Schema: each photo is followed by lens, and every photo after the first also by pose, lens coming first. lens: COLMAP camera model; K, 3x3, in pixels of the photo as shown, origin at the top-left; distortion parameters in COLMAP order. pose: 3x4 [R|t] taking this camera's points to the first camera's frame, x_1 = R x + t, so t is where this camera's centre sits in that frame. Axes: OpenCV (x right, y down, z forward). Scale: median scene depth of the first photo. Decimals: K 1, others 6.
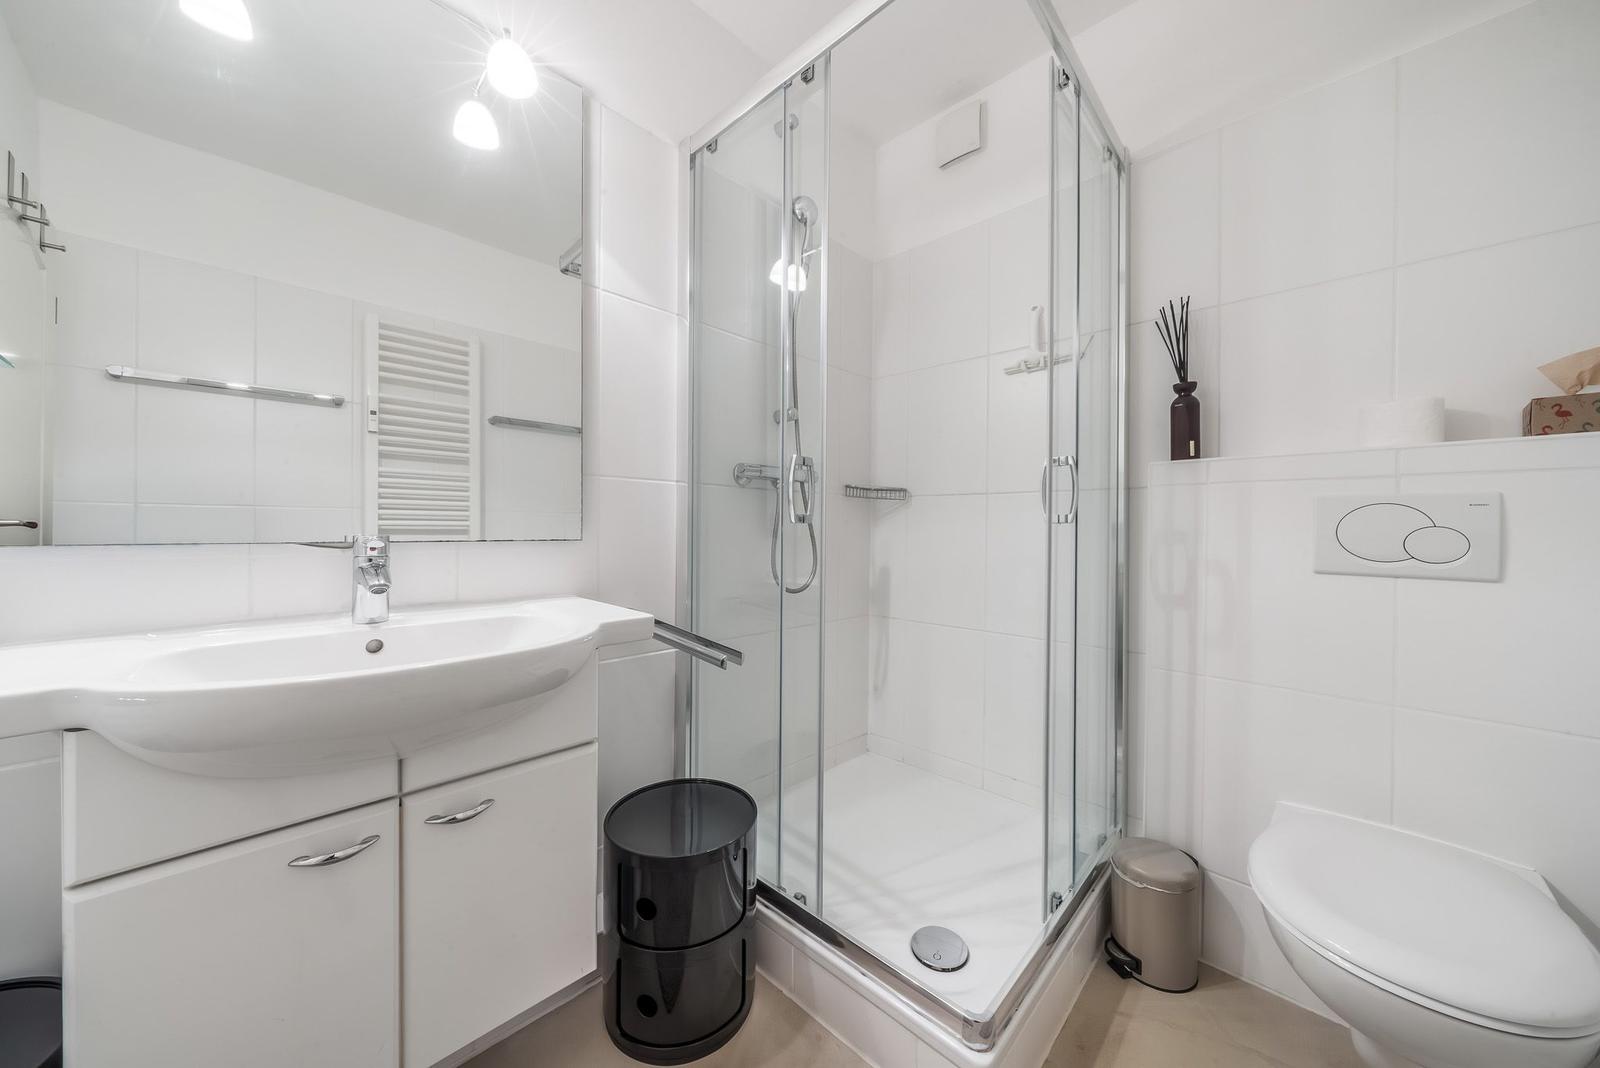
lens RADIAL K [[564.0, 0, 795.3], [0, 564.0, 519.8], [0, 0, 1]] dist [-0.000219, -0.000075]
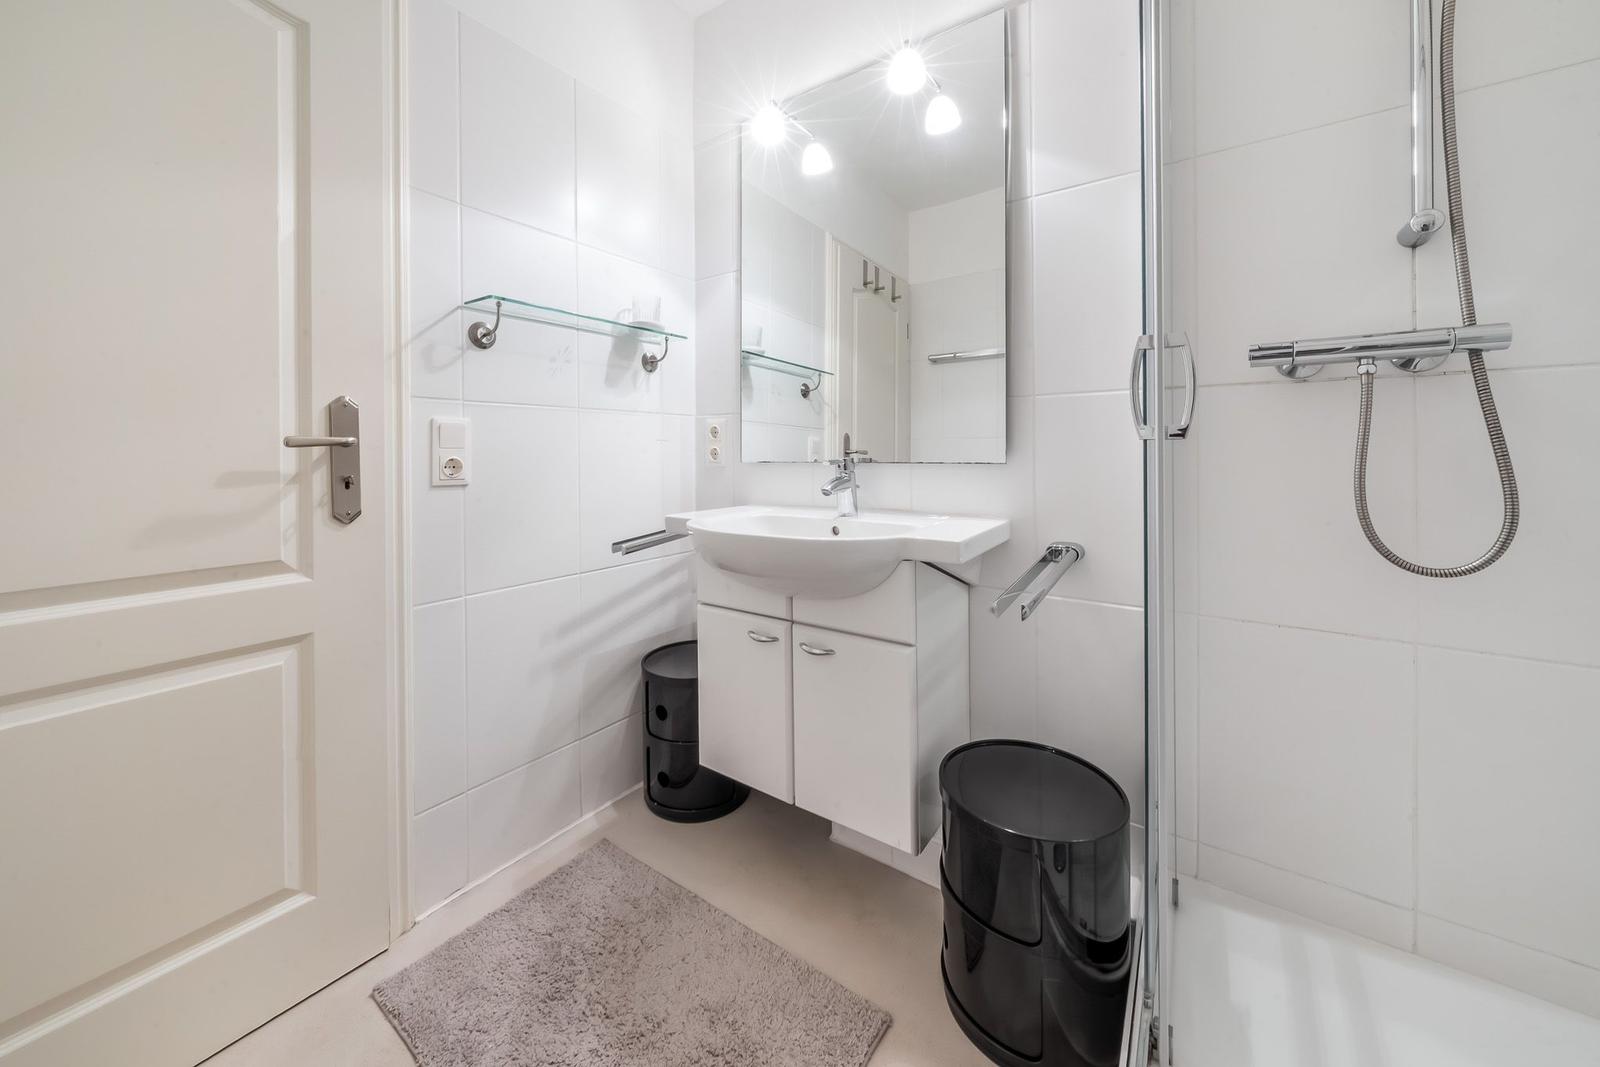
lens RADIAL K [[590.1, 0, 793.2], [0, 590.1, 455.2], [0, 0, 1]] dist [0.001271, 0.000051]
pose [[0.153609, -0.003578, -0.988125, 0.685307], [0.013451, 0.999908, -0.001529, 0.020309], [0.988040, -0.013057, 0.153643, 0.555649]]
